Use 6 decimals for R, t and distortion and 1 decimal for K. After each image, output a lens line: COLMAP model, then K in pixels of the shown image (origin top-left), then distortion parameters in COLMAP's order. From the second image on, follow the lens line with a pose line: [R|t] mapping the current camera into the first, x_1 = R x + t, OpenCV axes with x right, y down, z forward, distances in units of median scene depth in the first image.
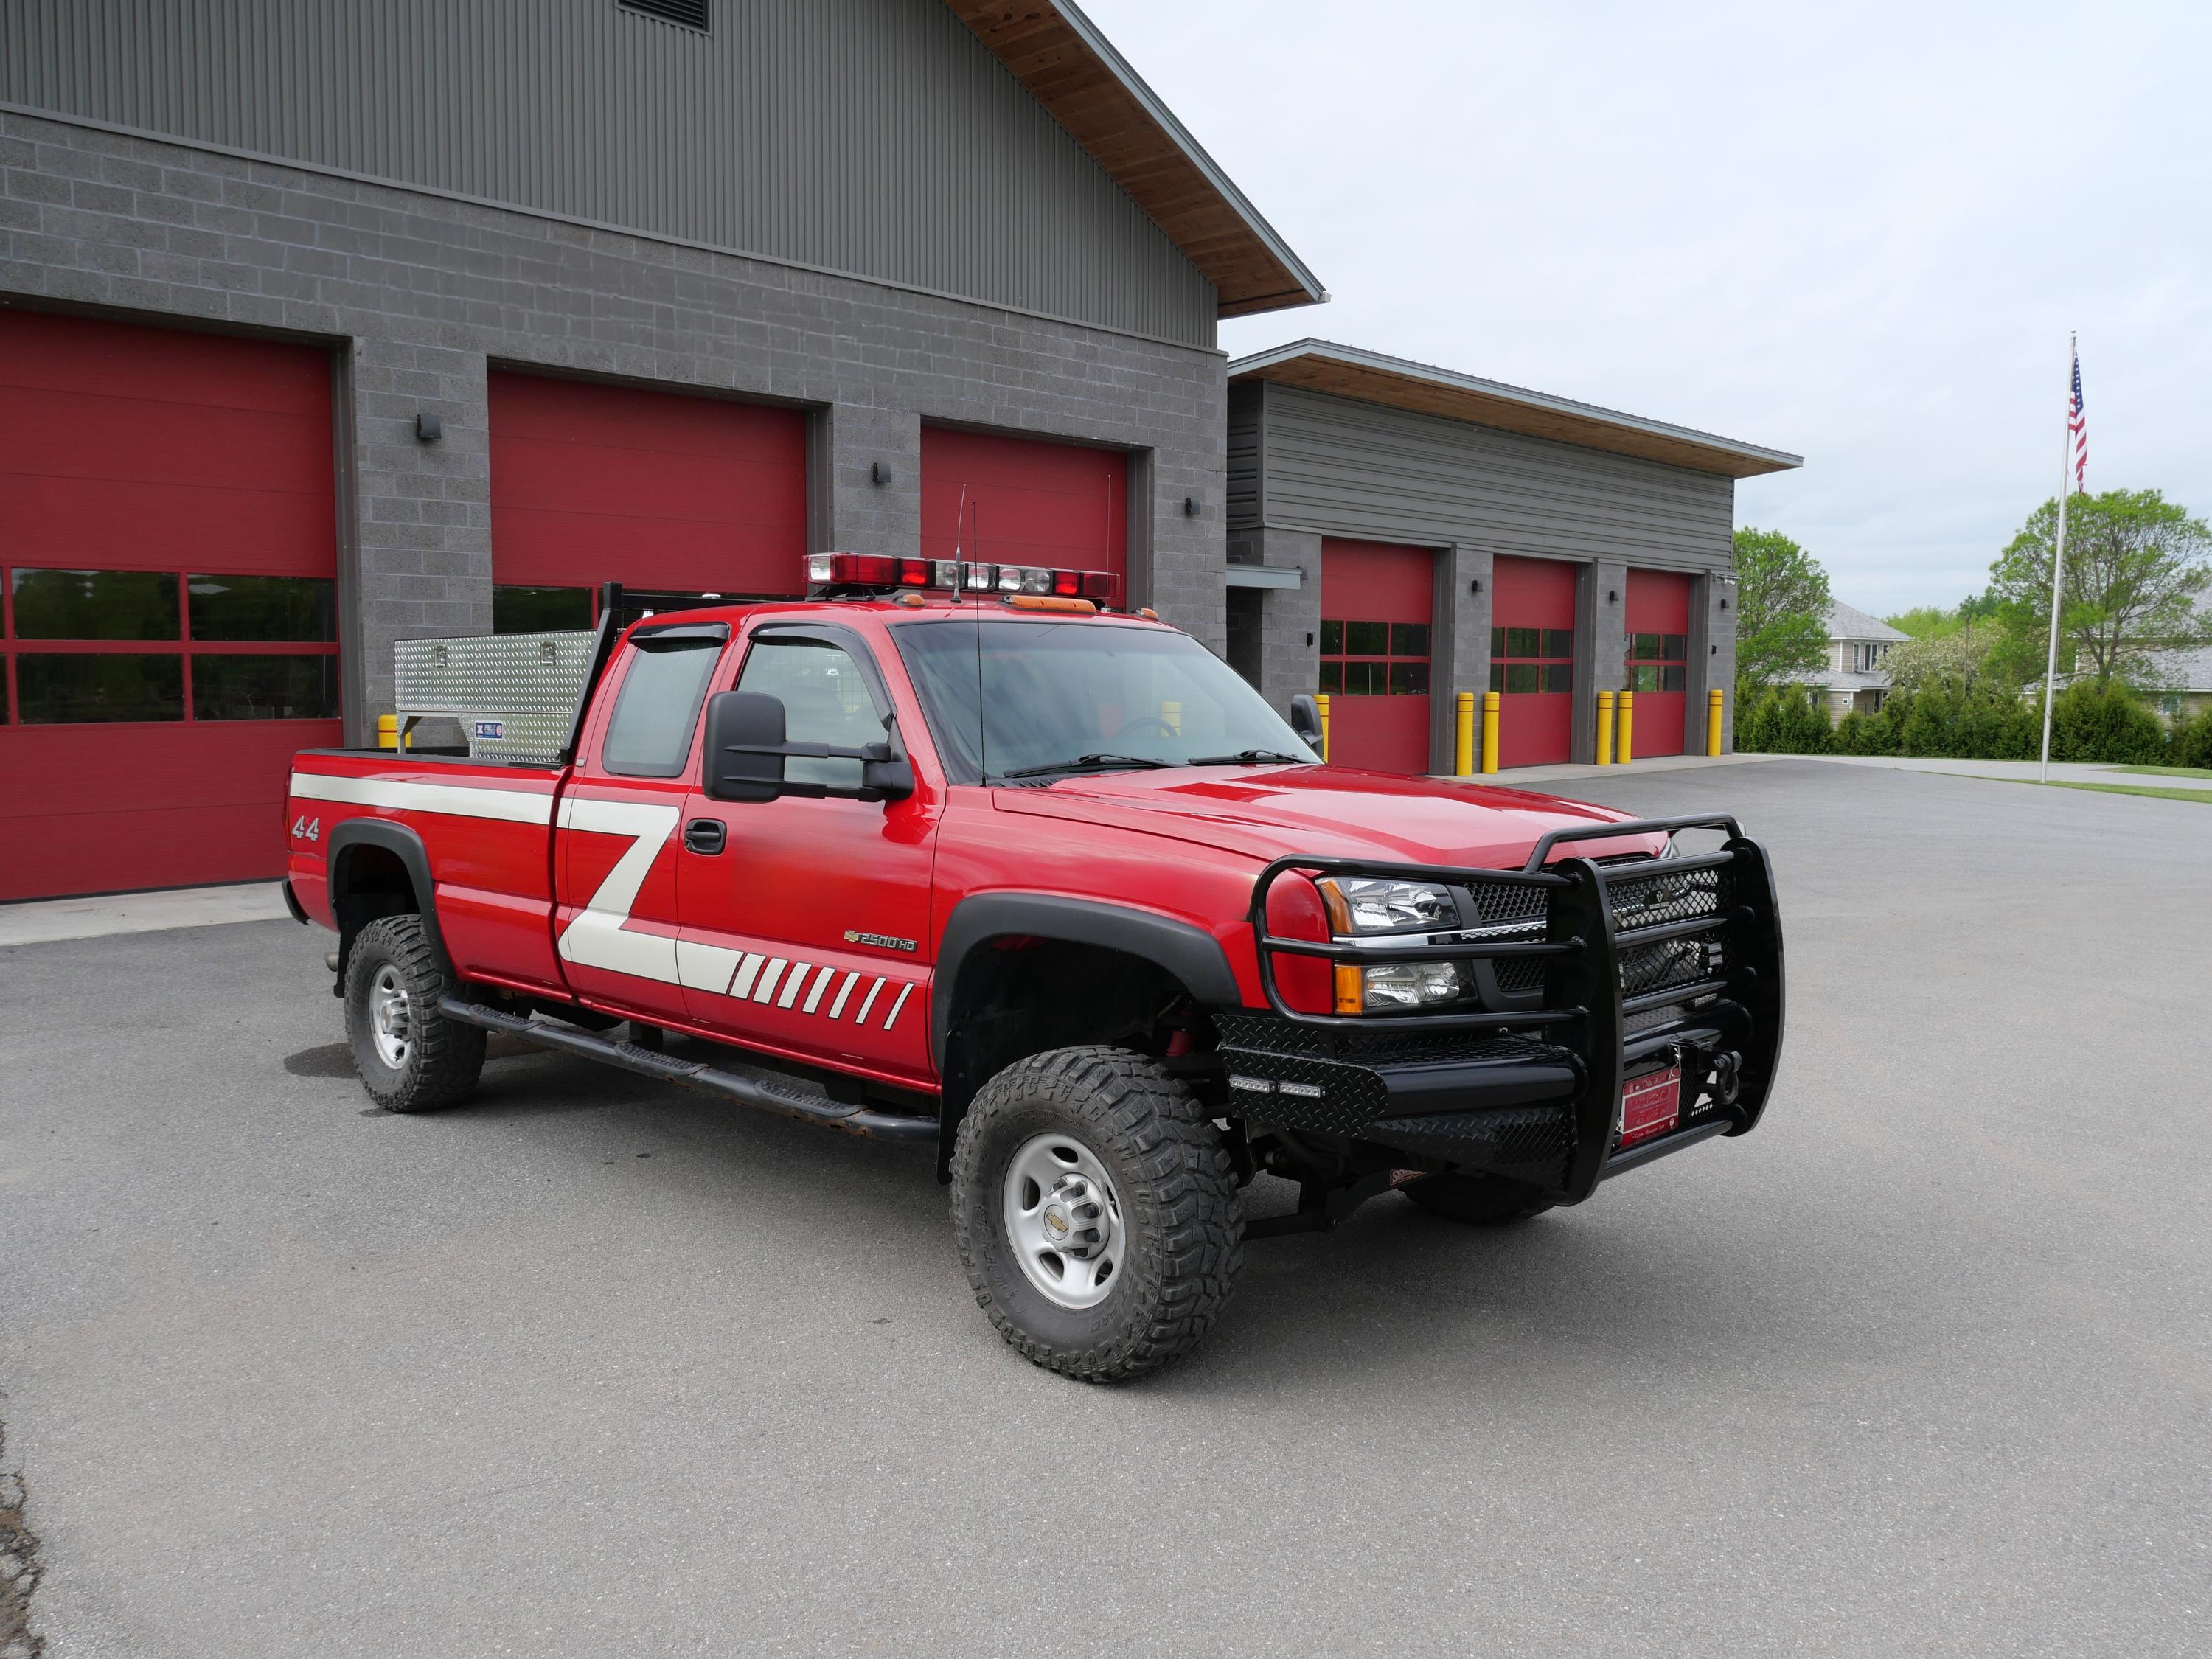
lens RADIAL K [[1725.7, 0, 1106.0], [0, 1725.7, 829.5], [0, 0, 1]] dist [-0.054520, 0.015406]
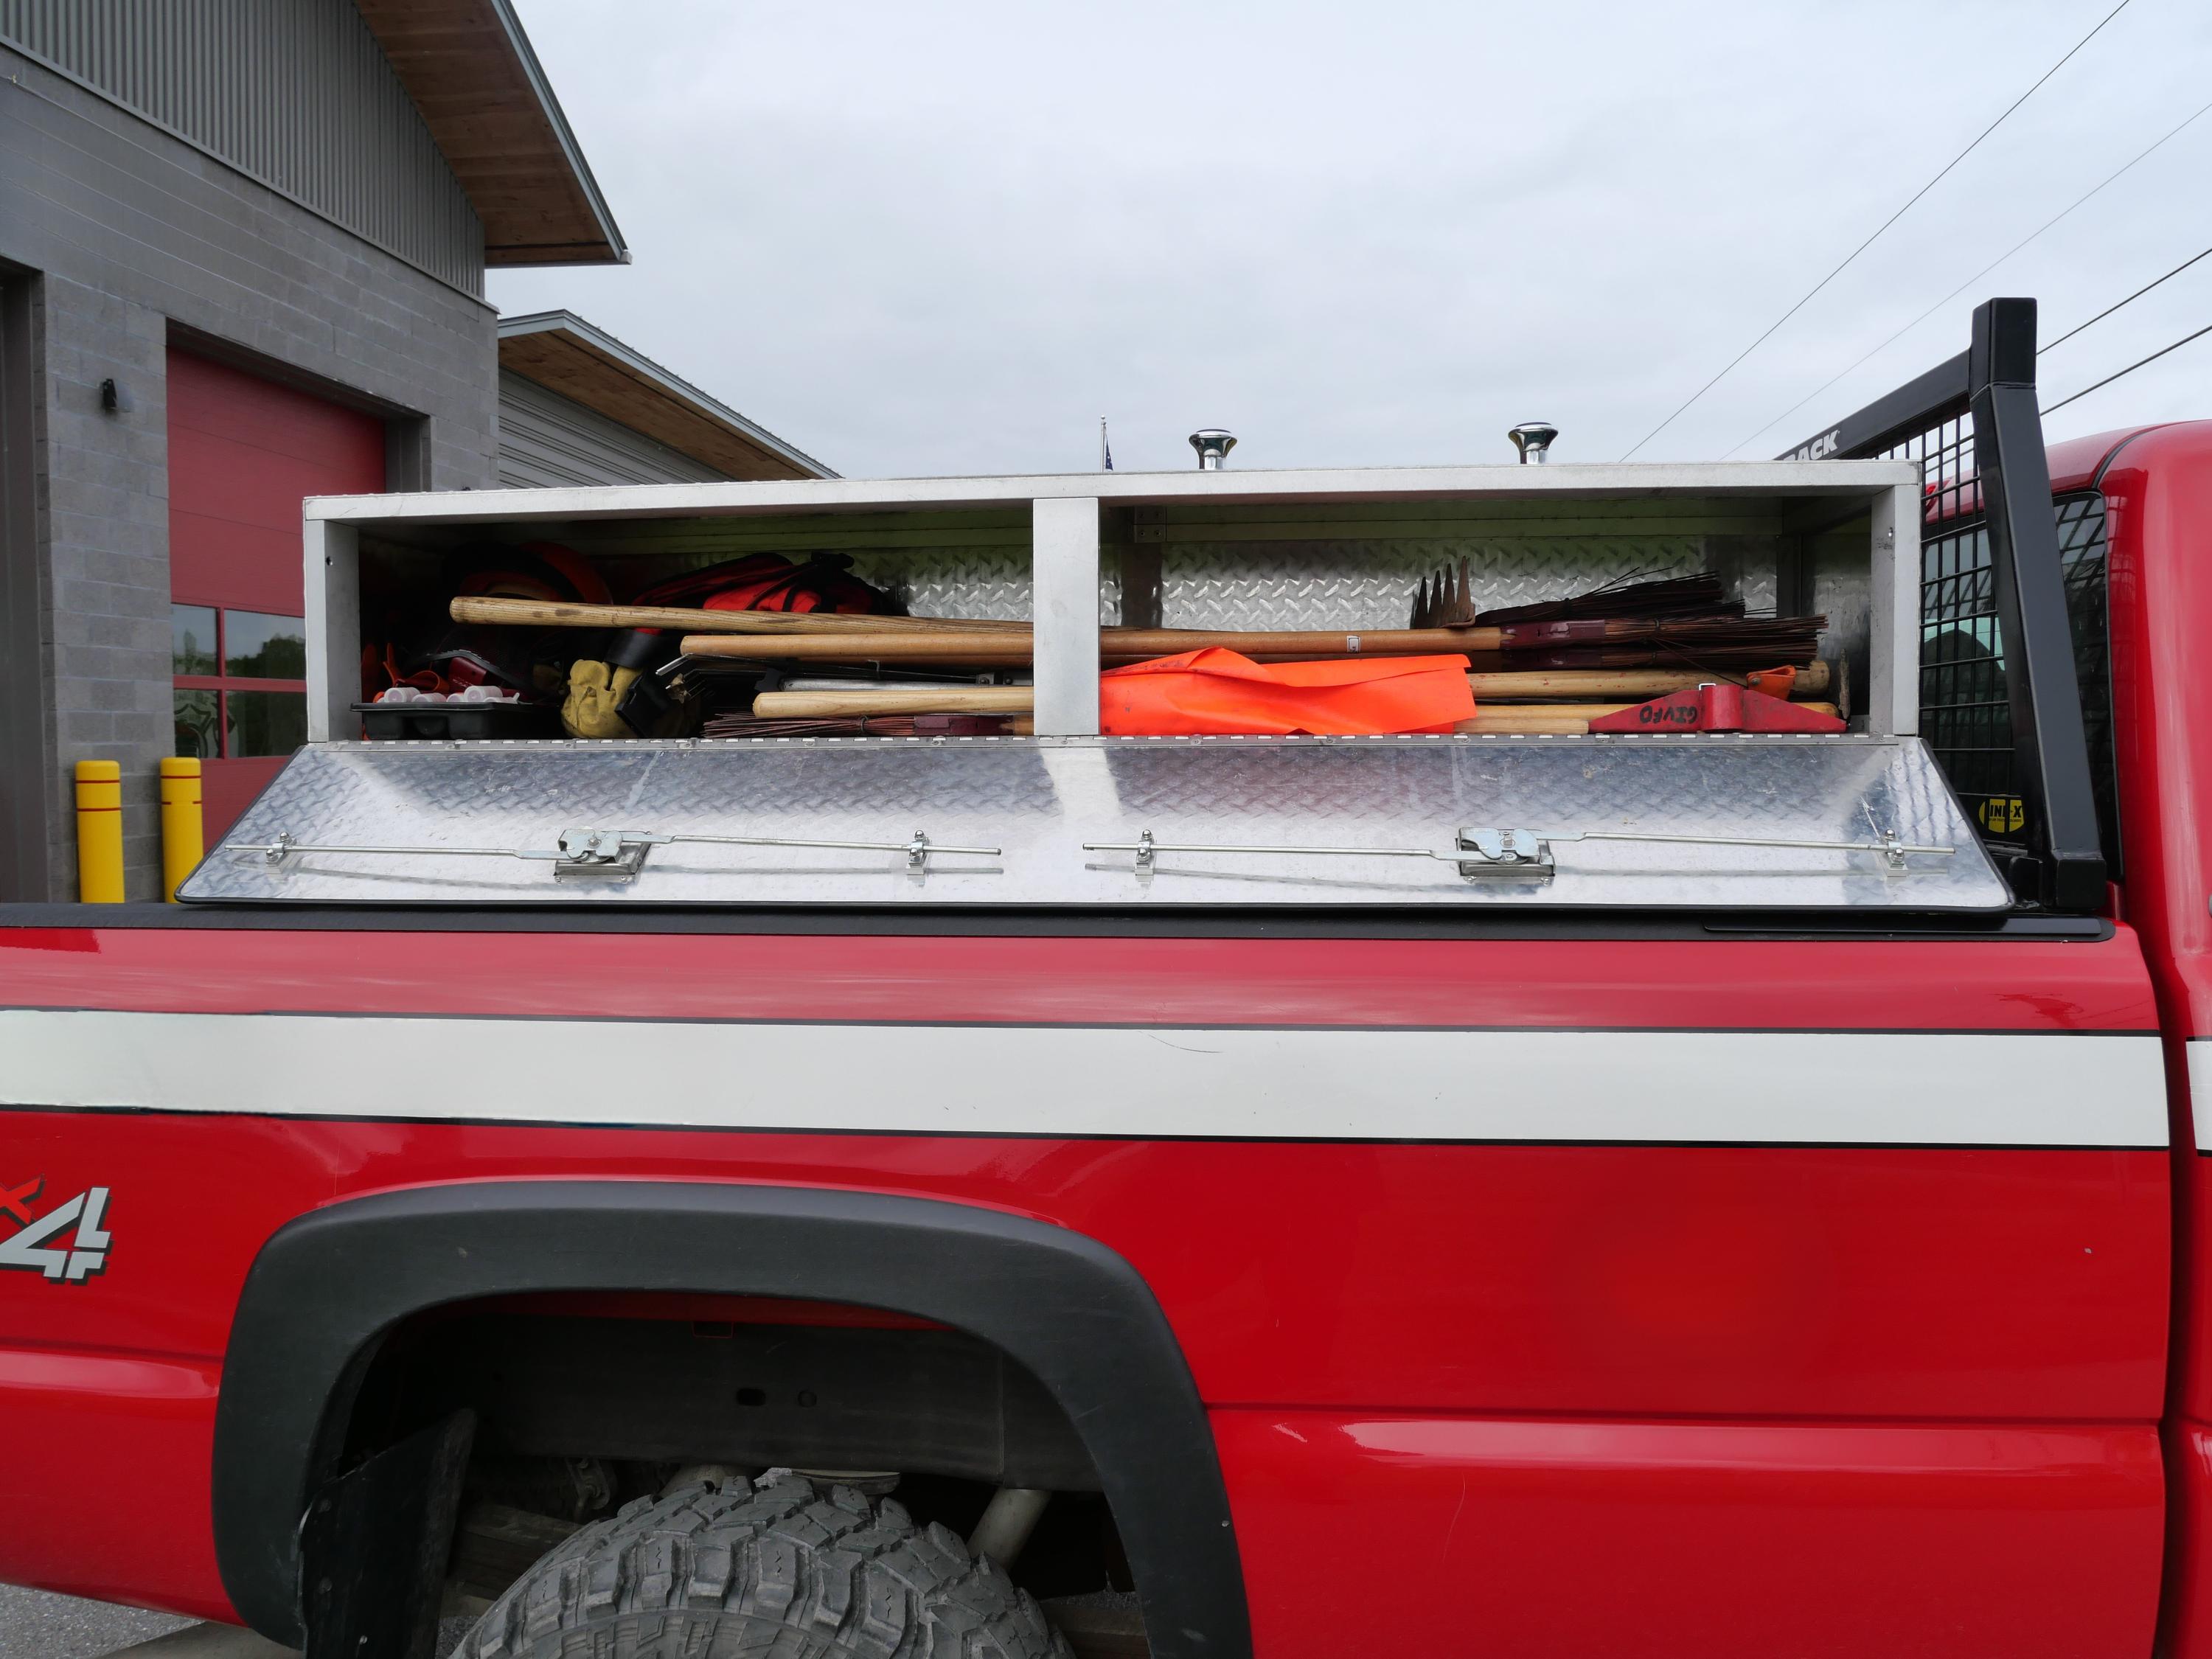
lens RADIAL K [[1614.7, 0, 1110.2], [0, 1614.7, 840.7], [0, 0, 1]] dist [-0.052975, 0.007462]
pose [[0.782684, -0.044151, 0.620851, -0.262258], [0.056993, 0.998374, -0.000851, -0.025971], [-0.619804, 0.036050, 0.783928, 0.393676]]
